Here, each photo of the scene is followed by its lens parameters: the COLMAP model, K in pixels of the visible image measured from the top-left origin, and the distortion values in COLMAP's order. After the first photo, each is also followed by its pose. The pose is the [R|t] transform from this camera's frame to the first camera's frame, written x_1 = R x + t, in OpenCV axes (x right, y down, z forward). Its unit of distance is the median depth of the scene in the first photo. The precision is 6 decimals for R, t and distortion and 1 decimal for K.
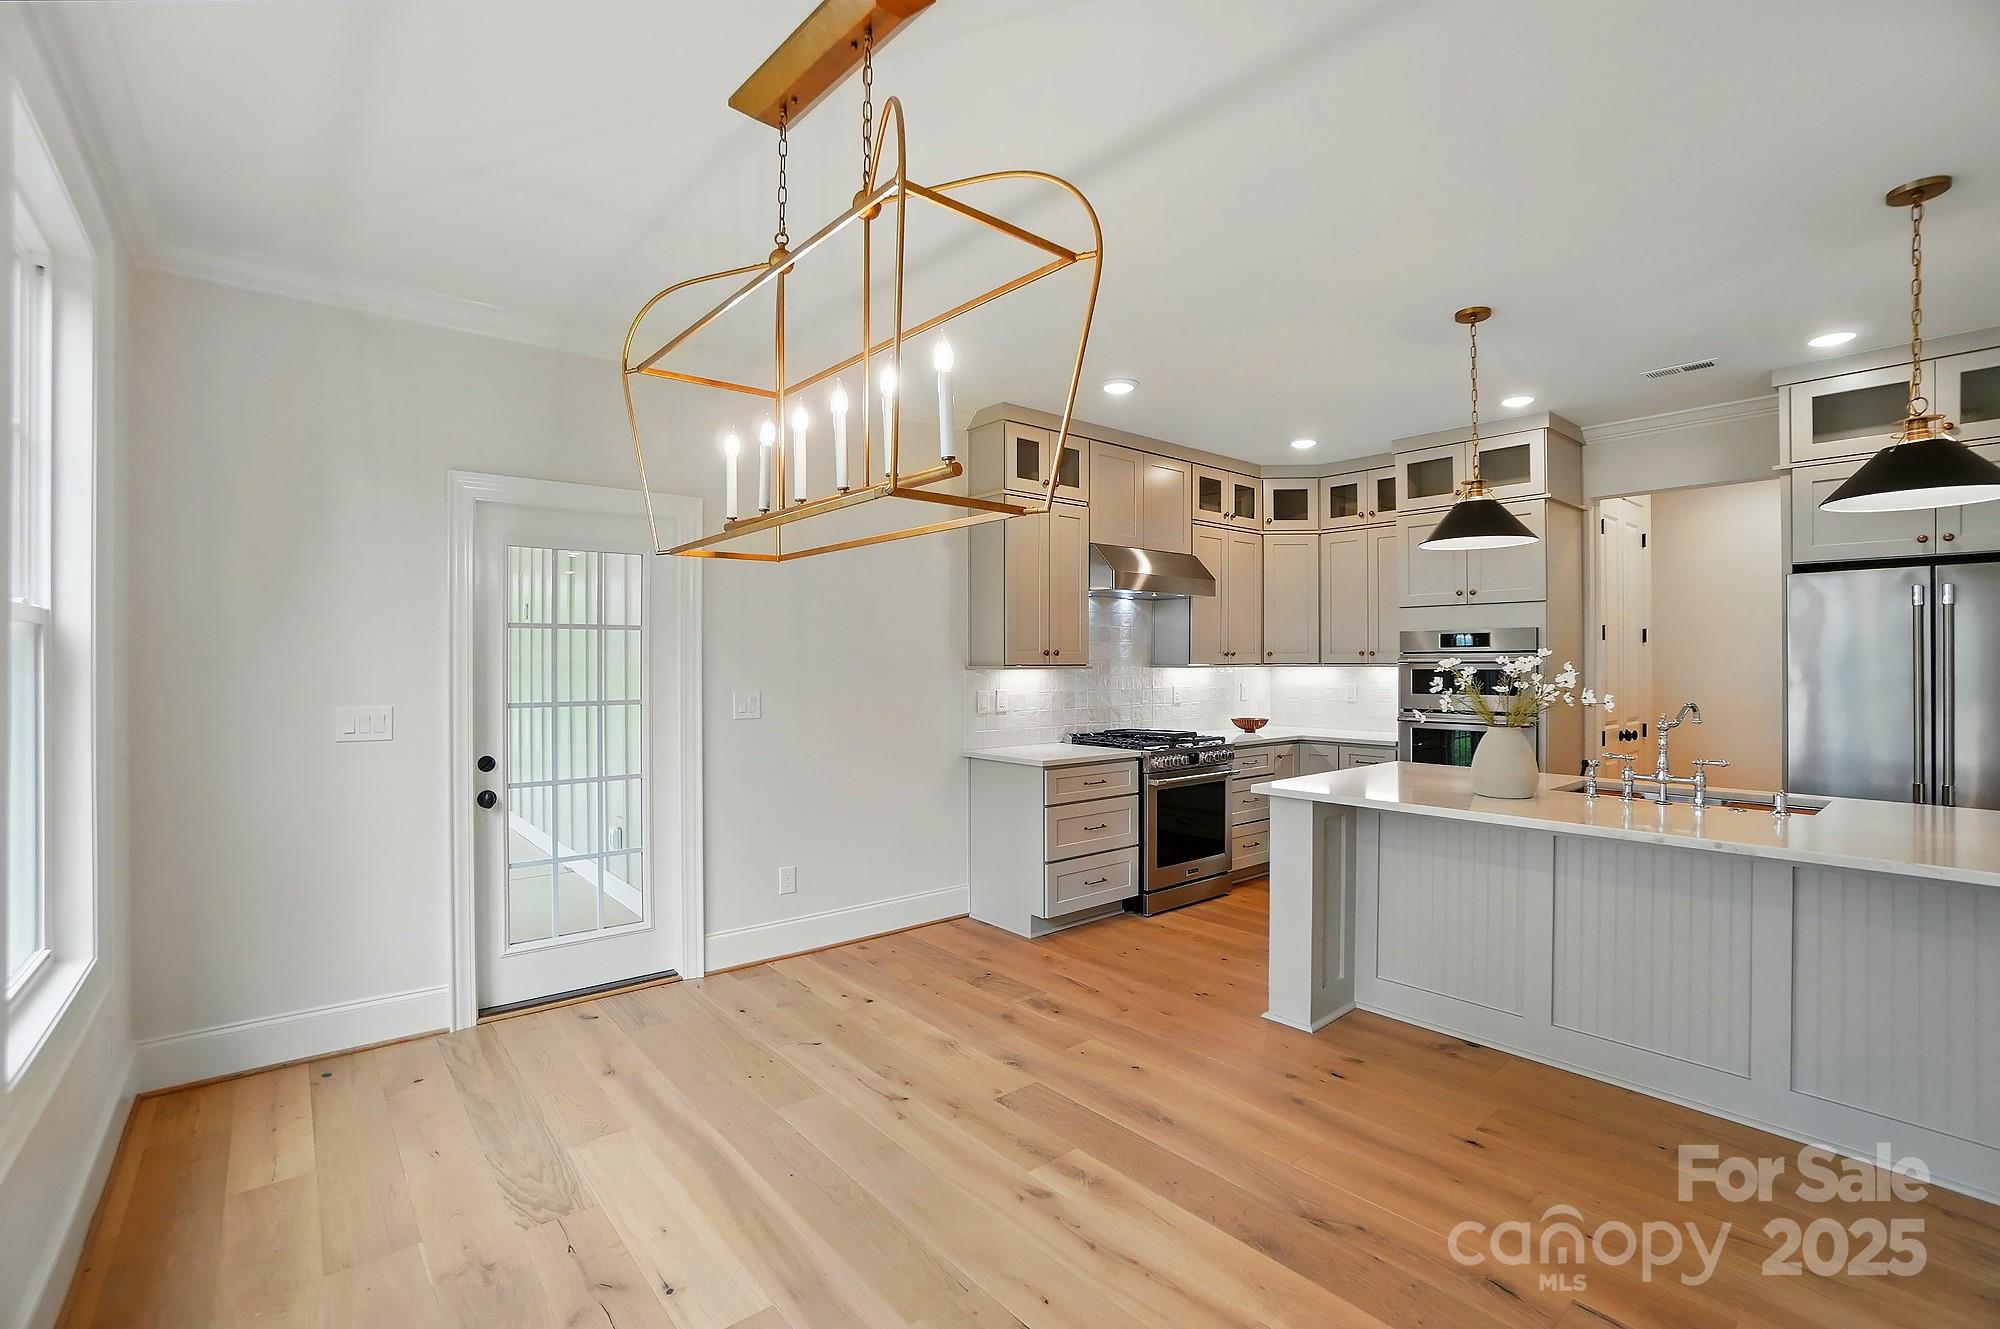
lens RADIAL K [[898.9, 0, 999.7], [0, 898.9, 659.7], [0, 0, 1]] dist [-0.057716, 0.021698]
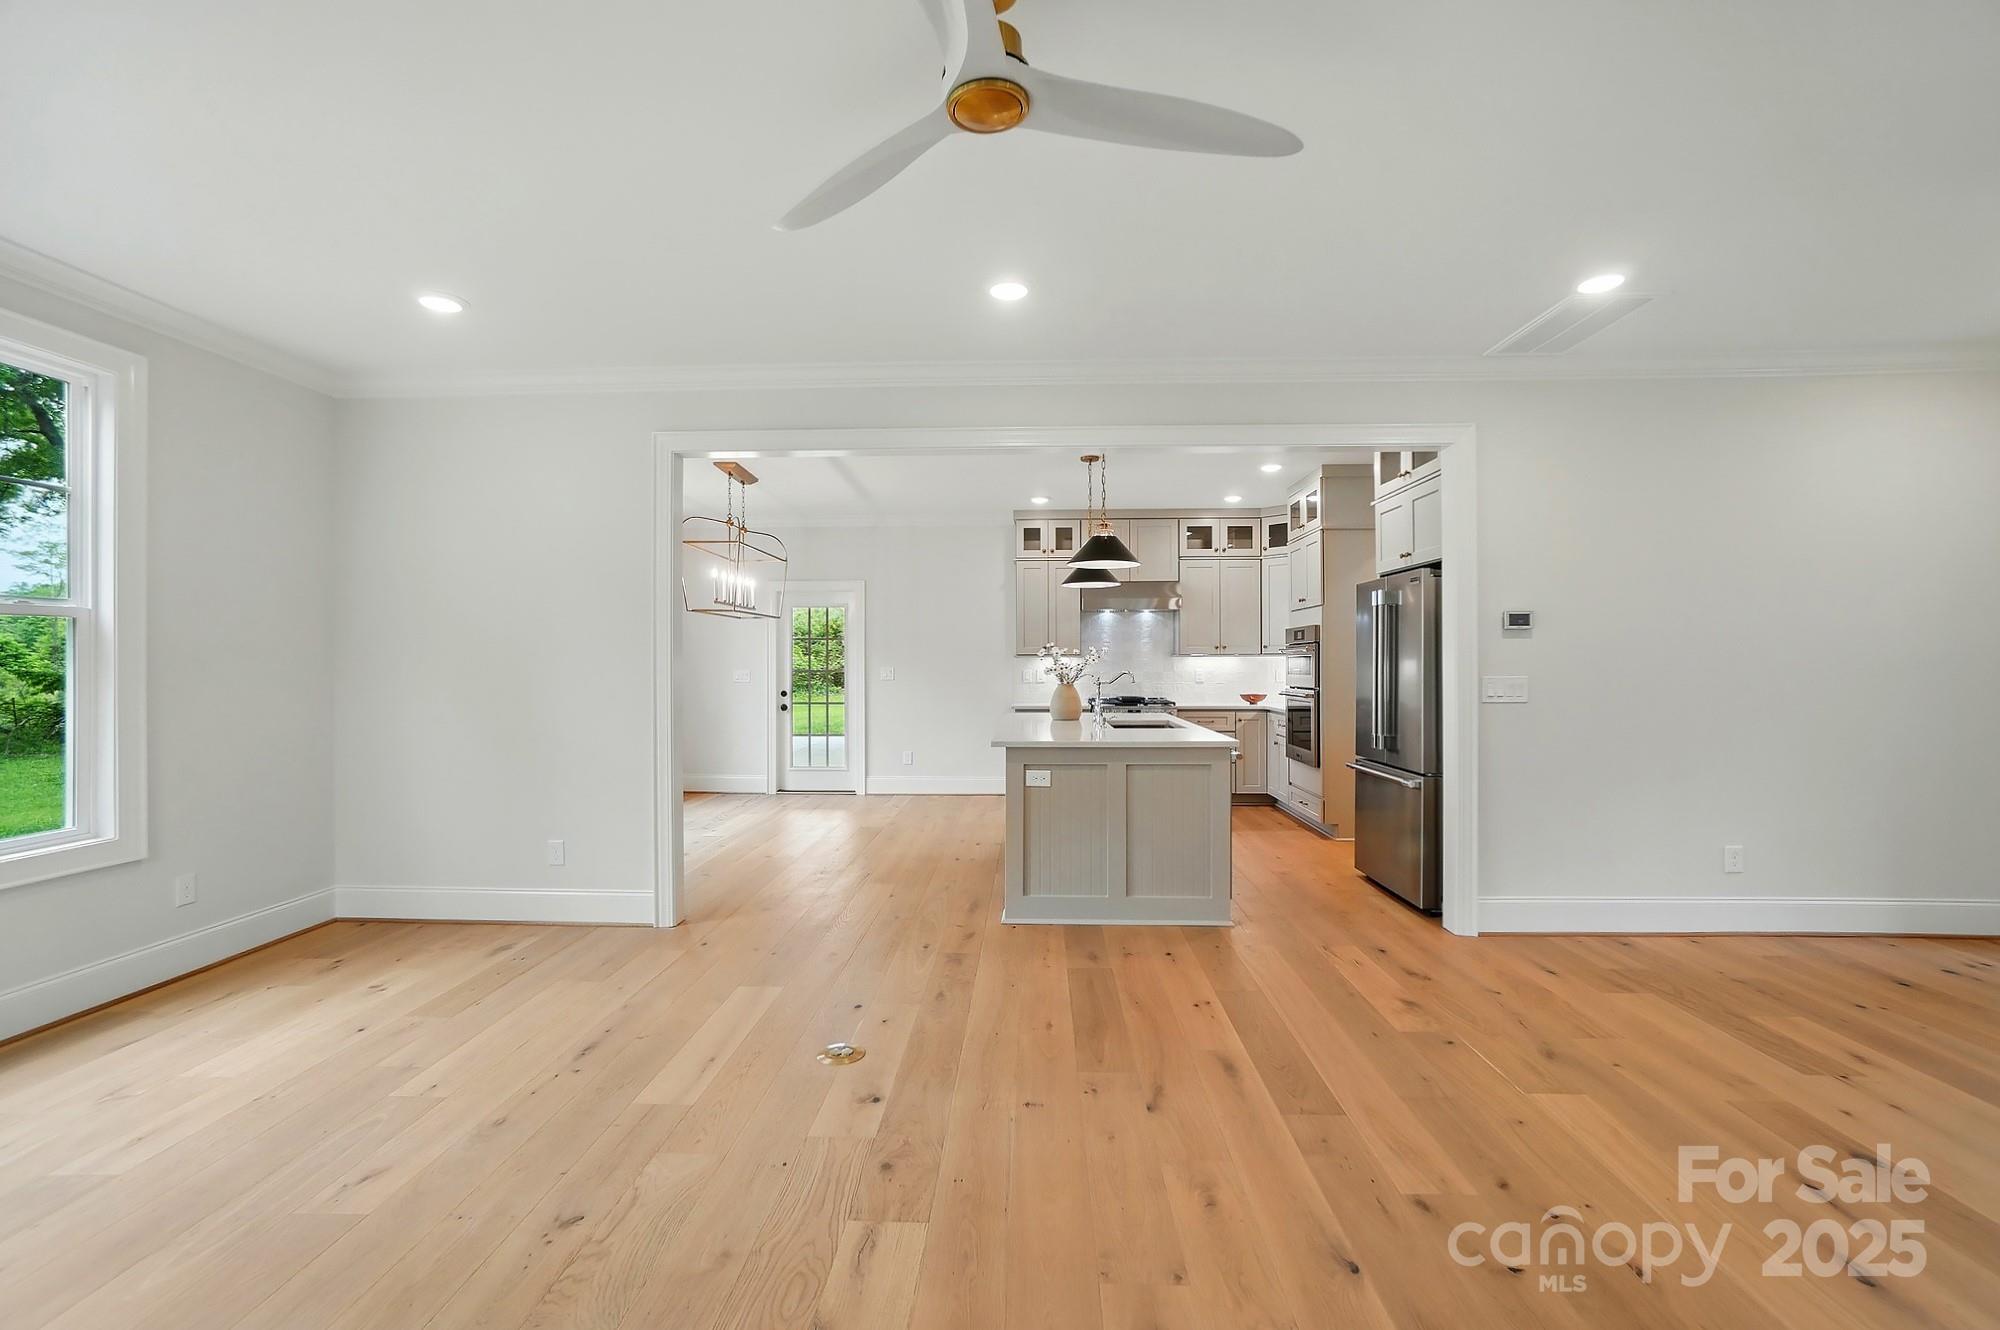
lens RADIAL K [[877.5, 0, 996.4], [0, 877.5, 665.5], [0, 0, 1]] dist [-0.016255, 0.000287]
pose [[0.739861, 0.002182, -0.672756, 1.080333], [0.001682, 0.999986, 0.005094, 0.017226], [0.672757, -0.004901, 0.739847, -0.313359]]
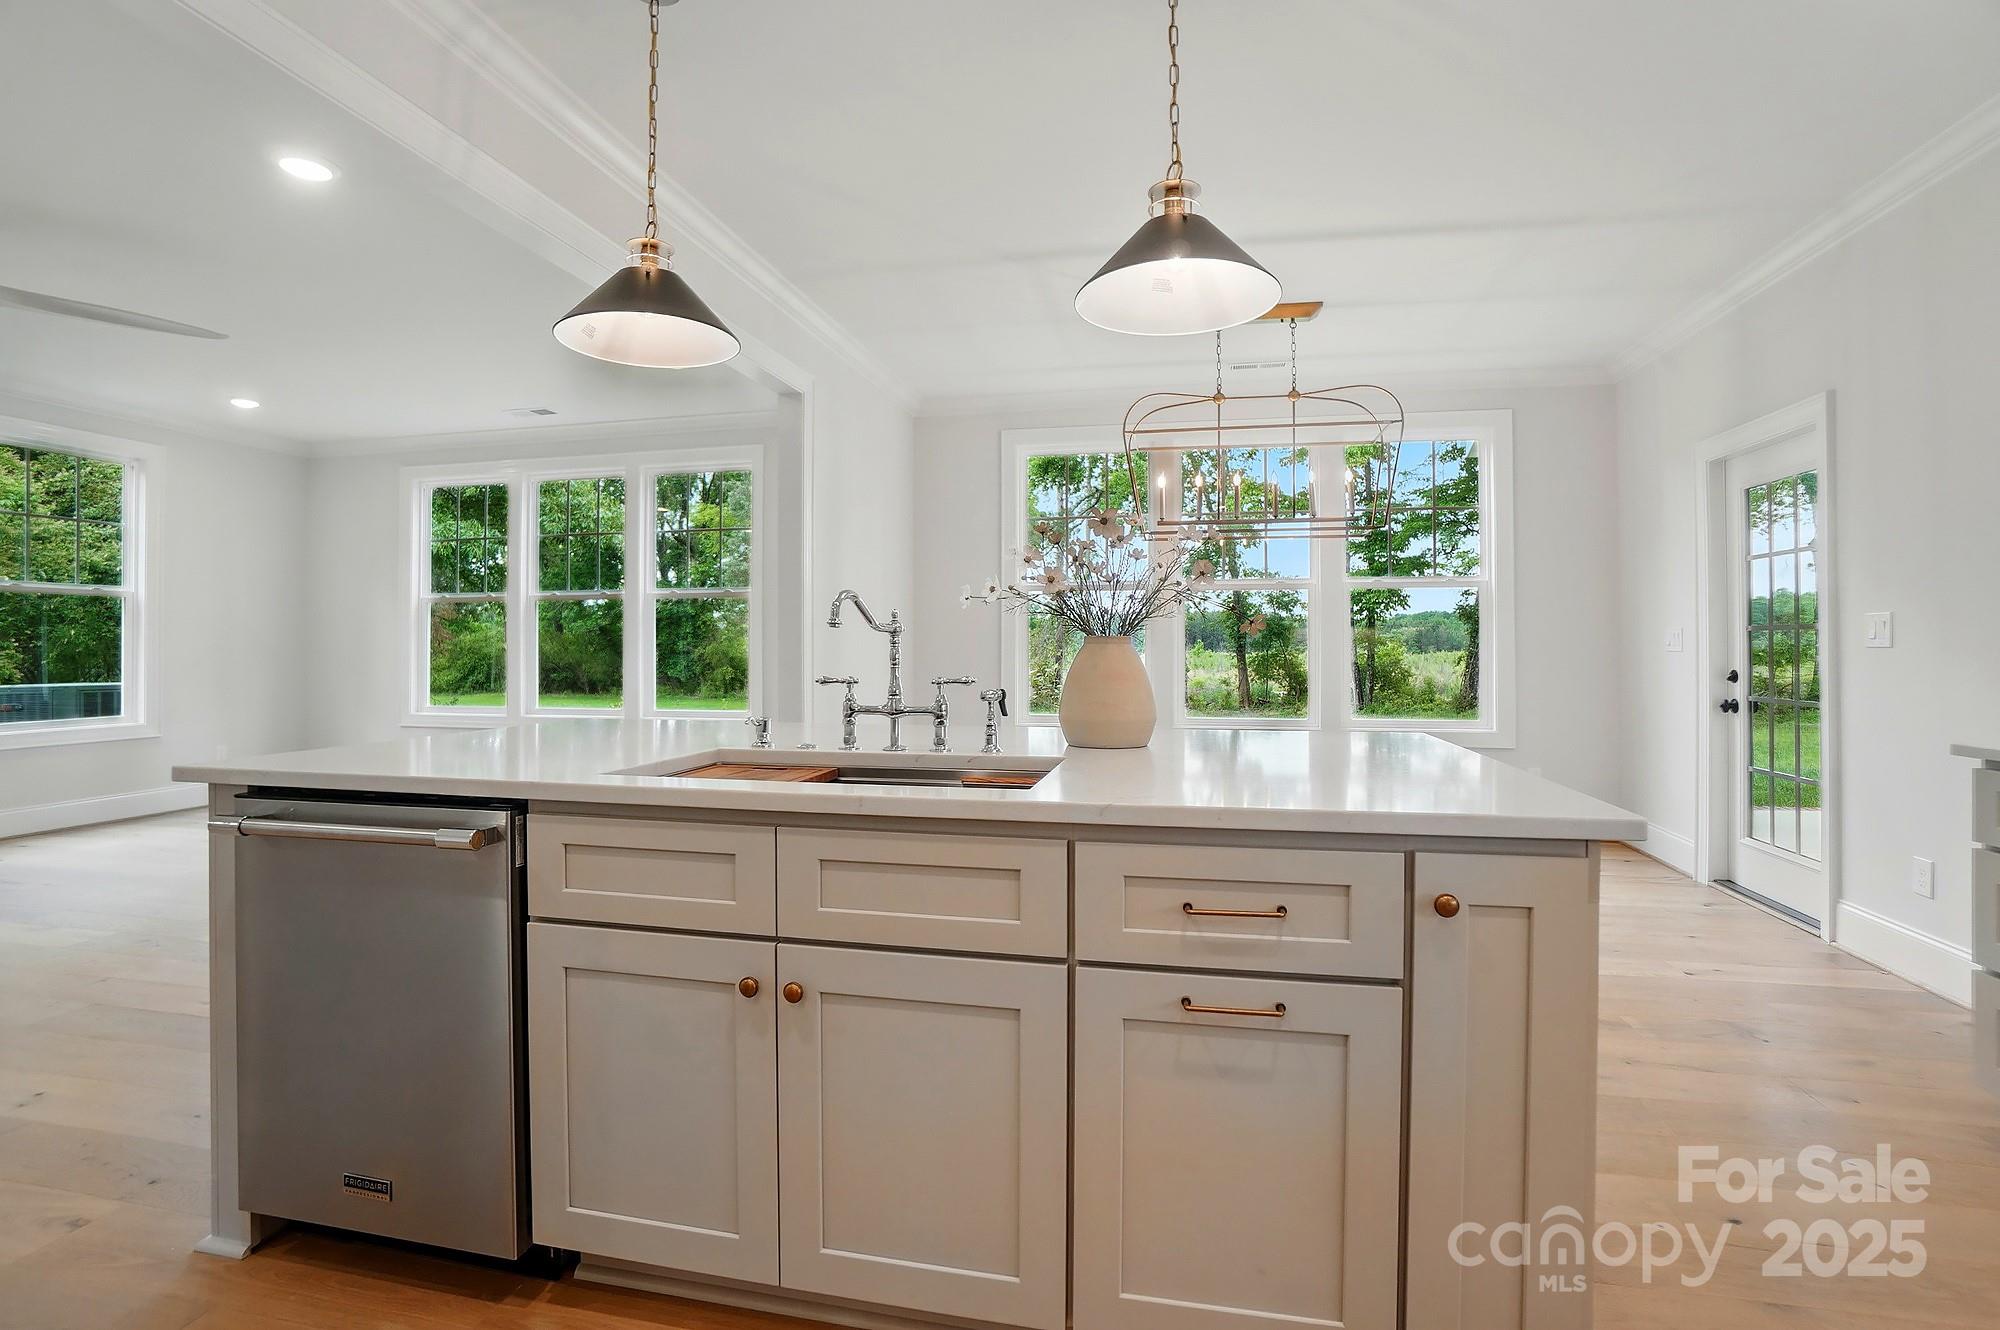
lens RADIAL K [[907.7, 0, 998.0], [0, 907.7, 671.2], [0, 0, 1]] dist [-0.065659, 0.023214]
pose [[-0.786455, 0.018594, -0.617367, 0.638071], [0.001456, 0.999600, 0.028250, 0.052169], [0.617646, 0.021319, -0.786168, 0.906737]]
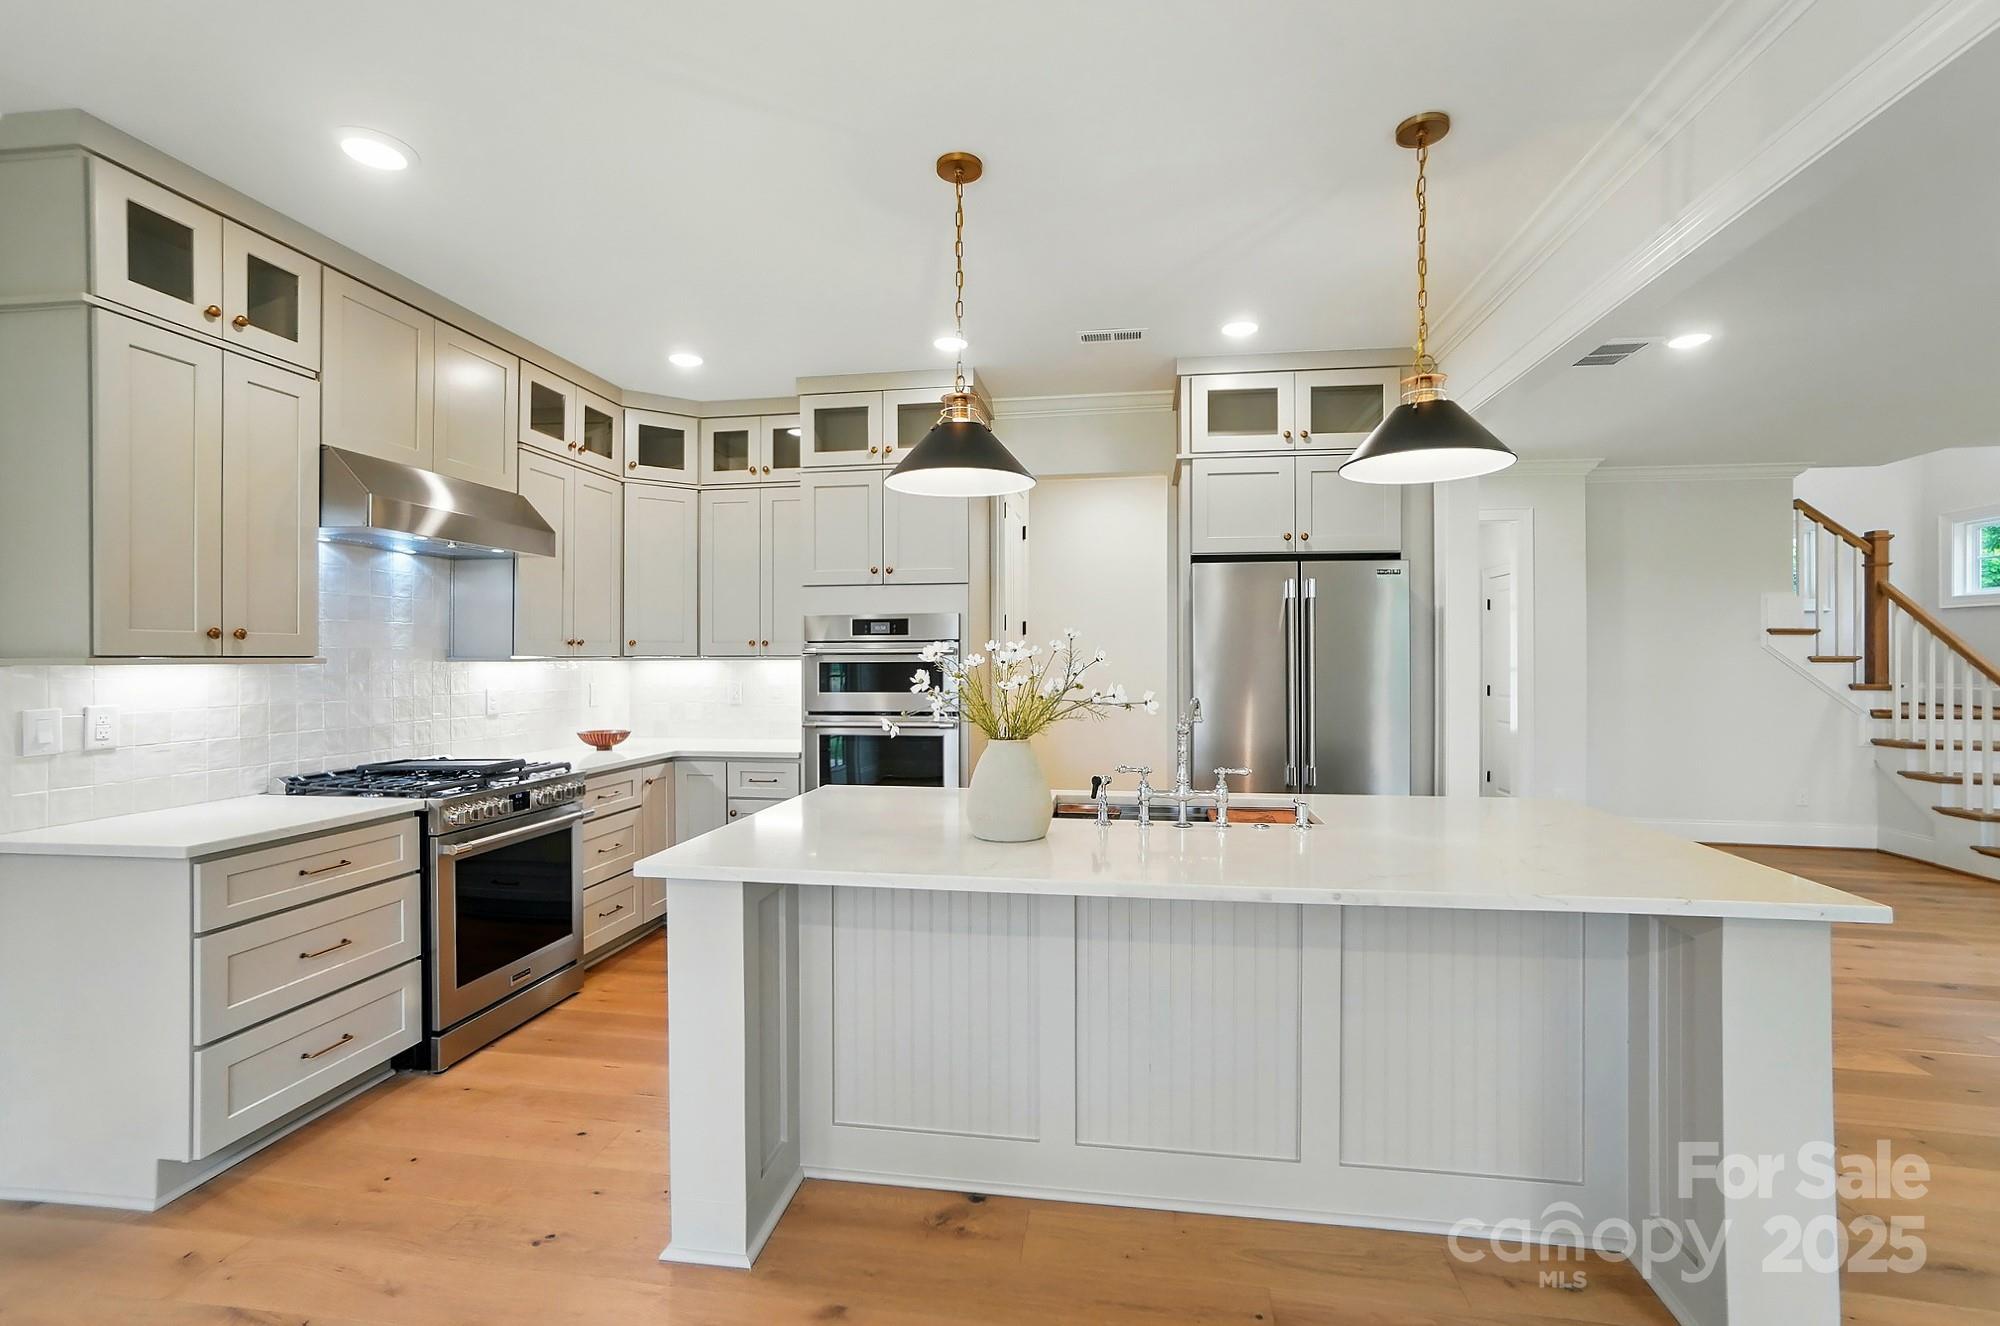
lens RADIAL K [[887.0, 0, 1005.3], [0, 887.0, 657.8], [0, 0, 1]] dist [-0.049327, 0.027641]
pose [[0.751414, -0.000336, 0.659831, 0.062308], [0.000109, 1.000000, 0.000386, 0.006458], [-0.659831, -0.000218, 0.751414, 0.293219]]
